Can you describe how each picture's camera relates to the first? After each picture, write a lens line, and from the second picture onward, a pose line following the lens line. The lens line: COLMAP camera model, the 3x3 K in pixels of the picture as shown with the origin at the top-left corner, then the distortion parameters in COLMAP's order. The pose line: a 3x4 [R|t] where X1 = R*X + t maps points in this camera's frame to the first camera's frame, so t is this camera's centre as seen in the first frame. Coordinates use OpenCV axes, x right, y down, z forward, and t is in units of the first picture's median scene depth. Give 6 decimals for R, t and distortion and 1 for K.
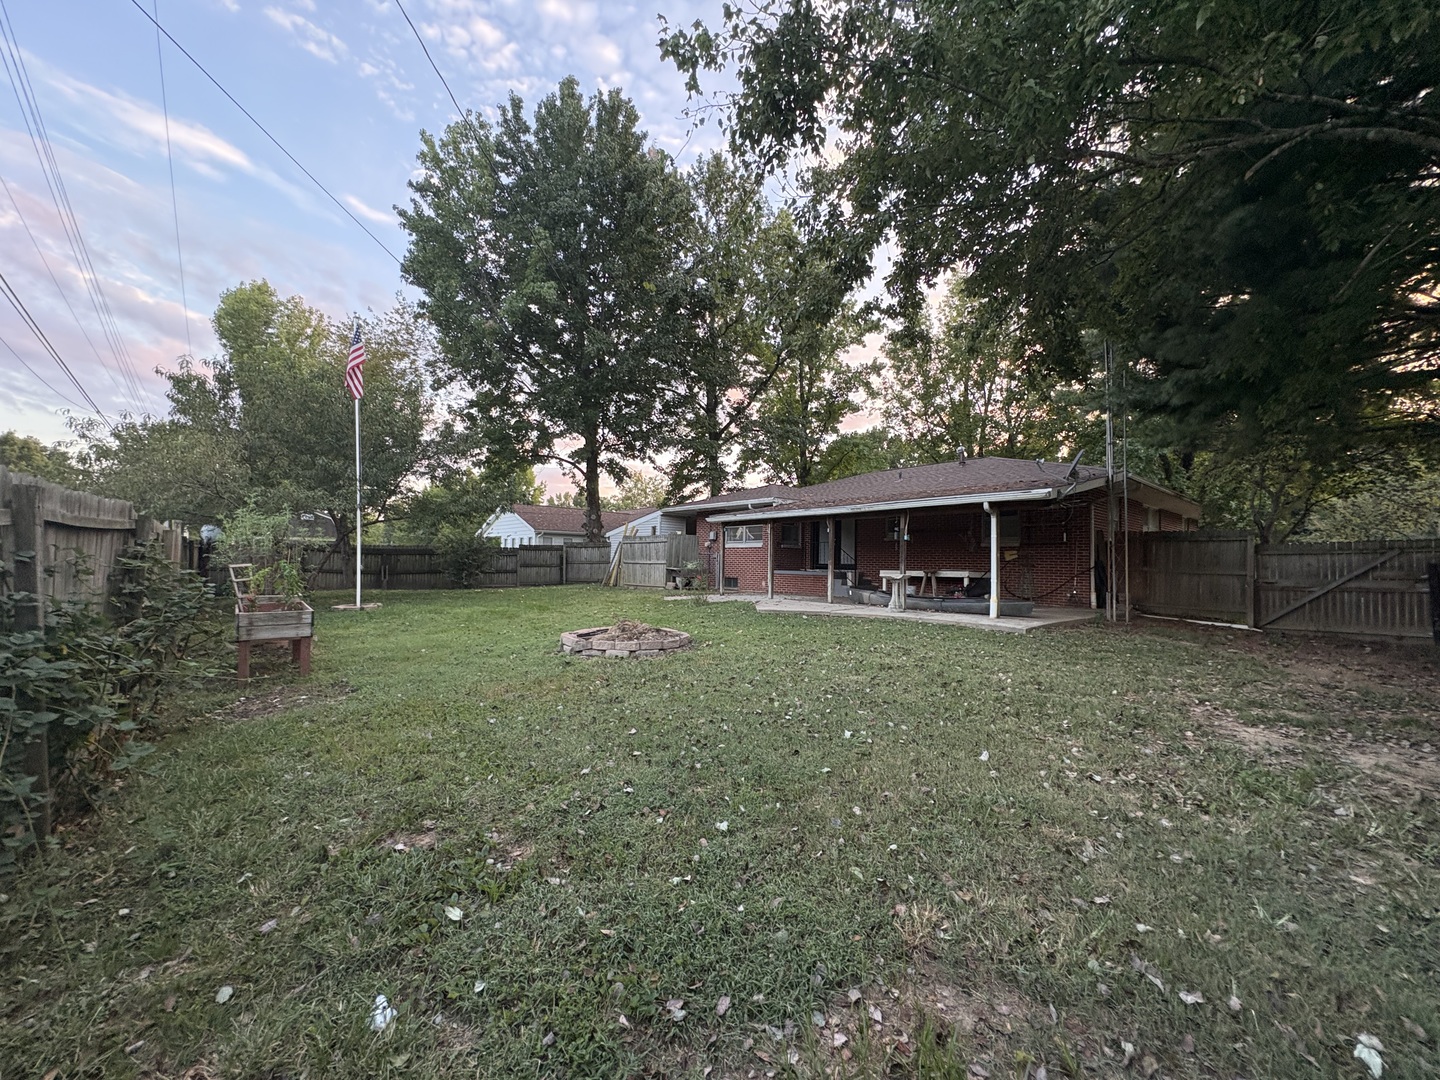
lens RADIAL K [[576.0, 0, 725.0], [0, 576.0, 544.7], [0, 0, 1]] dist [0.000738, 0.000019]
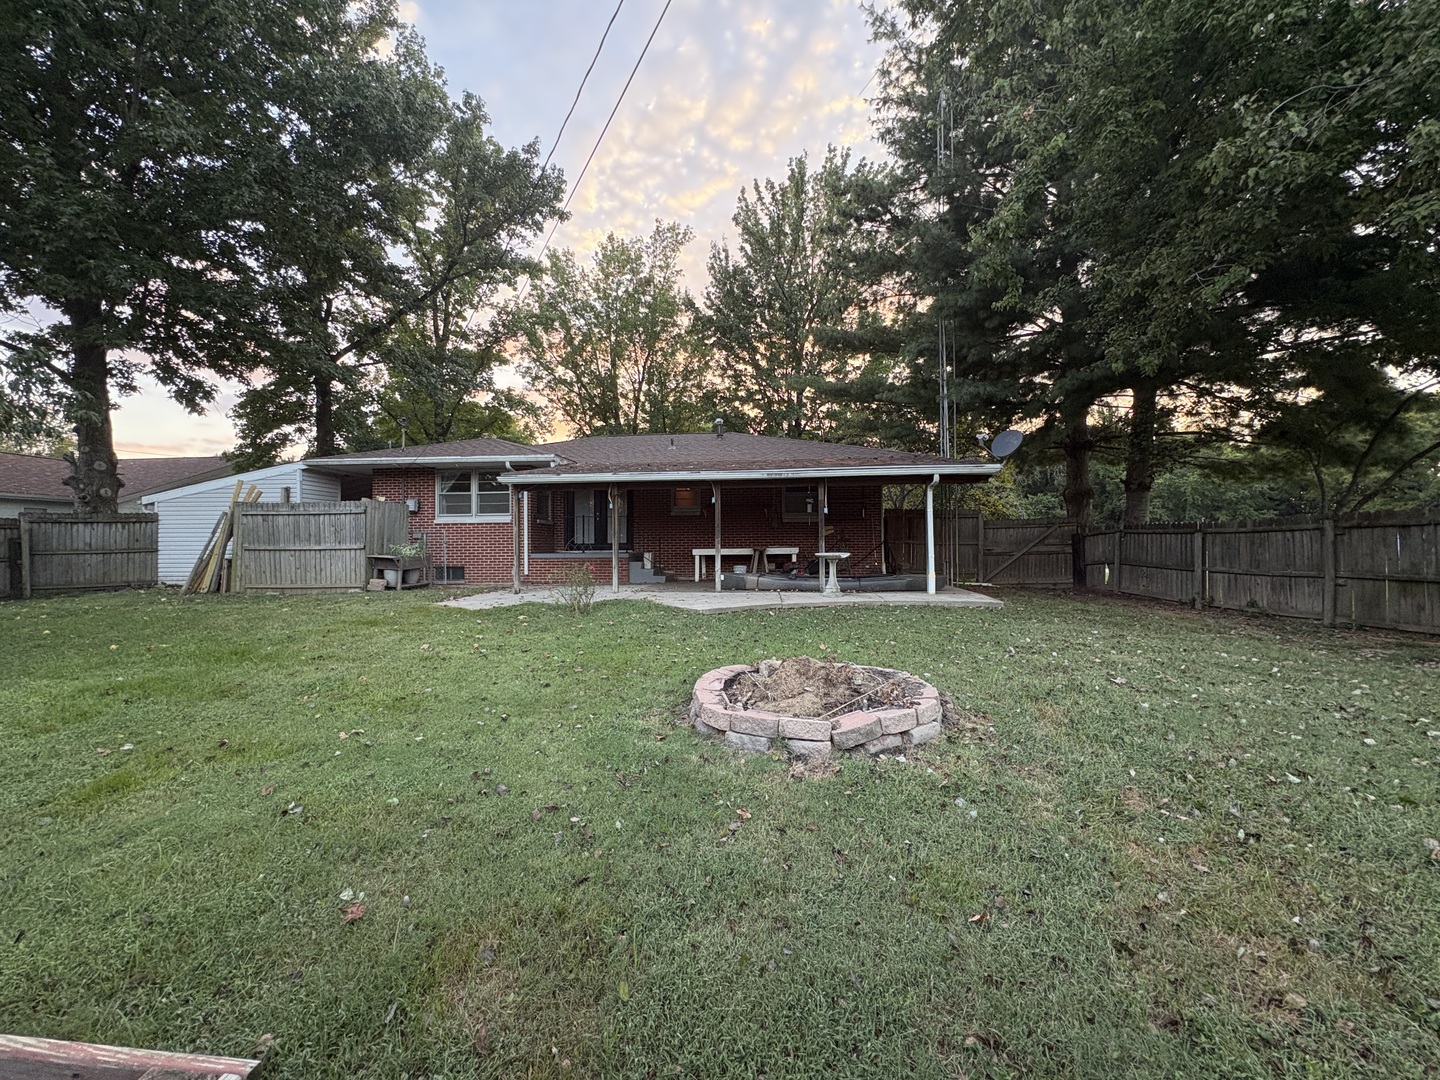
lens RADIAL K [[576.0, 0, 719.8], [0, 576.0, 537.9], [0, 0, 1]] dist [0.000738, 0.000019]
pose [[0.715453, -0.014830, 0.698504, -0.288447], [-0.002594, 0.999711, 0.023882, 0.006588], [-0.698656, -0.018899, 0.715208, 0.333547]]
